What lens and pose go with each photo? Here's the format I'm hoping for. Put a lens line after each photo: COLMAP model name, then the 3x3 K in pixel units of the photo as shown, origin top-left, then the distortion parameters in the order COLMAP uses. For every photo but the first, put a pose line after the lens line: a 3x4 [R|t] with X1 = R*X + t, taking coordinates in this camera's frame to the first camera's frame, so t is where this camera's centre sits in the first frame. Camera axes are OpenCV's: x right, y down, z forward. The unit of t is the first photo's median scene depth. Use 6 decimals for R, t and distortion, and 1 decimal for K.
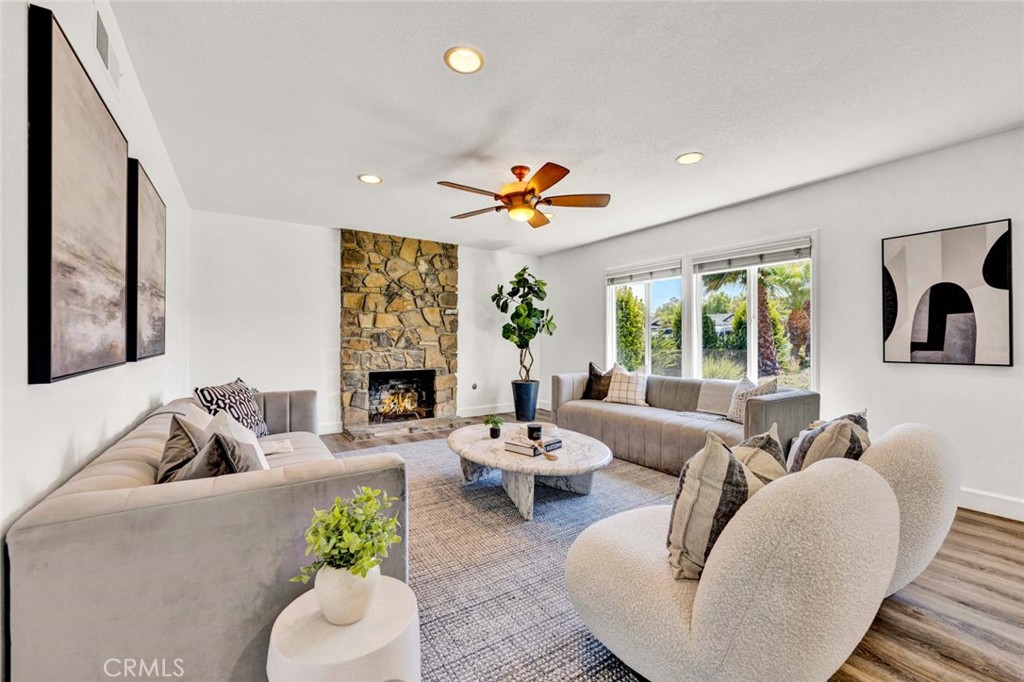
lens RADIAL K [[421.8, 0, 522.4], [0, 421.8, 332.4], [0, 0, 1]] dist [-0.007187, 0.000149]
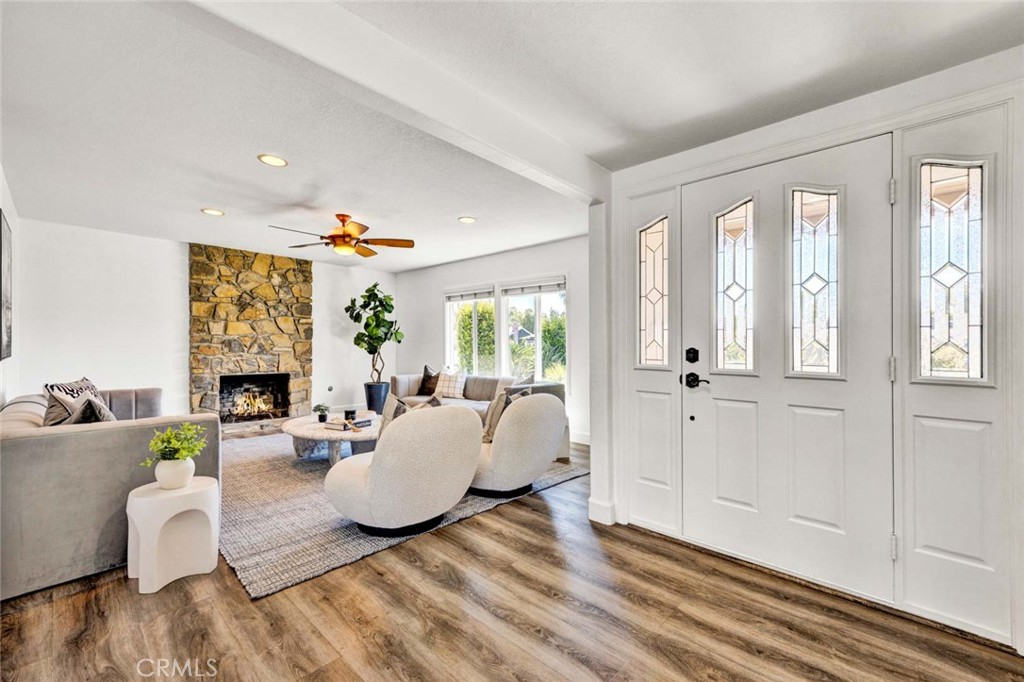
lens RADIAL K [[421.8, 0, 518.4], [0, 421.8, 345.9], [0, 0, 1]] dist [-0.007187, 0.000149]
pose [[0.970671, 0.006964, 0.240313, 0.131601], [-0.010501, 0.999855, 0.013440, -0.004904], [-0.240184, -0.015569, 0.970603, -0.251582]]
